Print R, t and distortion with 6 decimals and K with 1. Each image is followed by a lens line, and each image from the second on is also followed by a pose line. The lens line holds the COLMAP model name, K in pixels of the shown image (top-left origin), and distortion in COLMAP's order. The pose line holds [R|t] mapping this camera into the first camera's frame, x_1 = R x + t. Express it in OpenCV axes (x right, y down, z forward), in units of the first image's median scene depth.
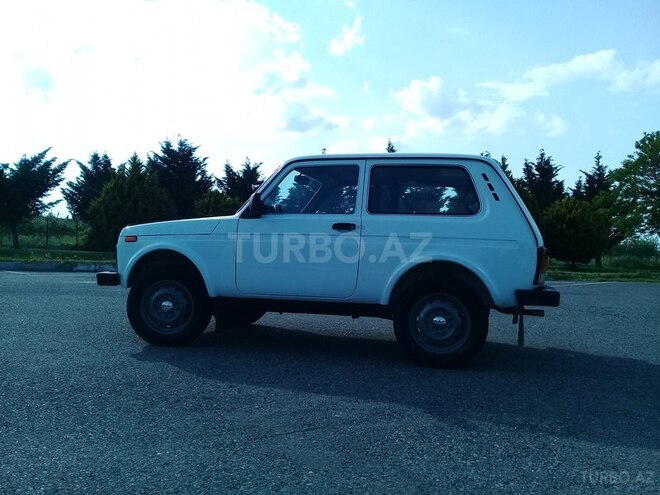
lens RADIAL K [[603.6, 0, 337.6], [0, 603.6, 251.1], [0, 0, 1]] dist [0.067377, -0.138697]
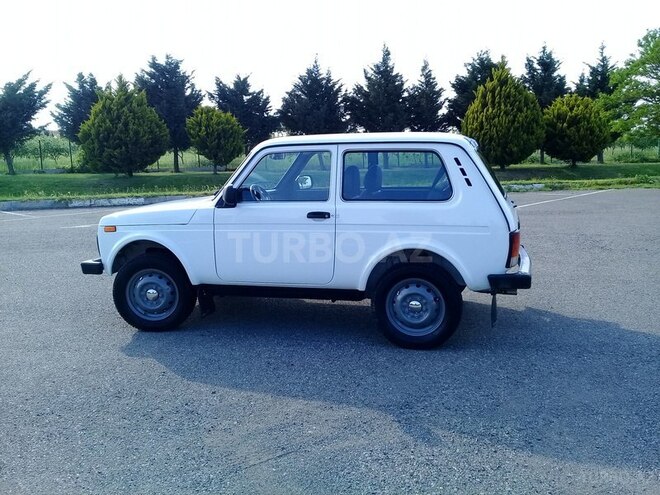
lens RADIAL K [[603.6, 0, 337.6], [0, 603.6, 251.1], [0, 0, 1]] dist [0.067377, -0.138697]
pose [[0.998873, -0.046632, -0.008876, 0.042750], [0.047455, 0.985504, 0.162879, -0.127423], [0.001152, -0.163117, 0.986606, 0.000375]]
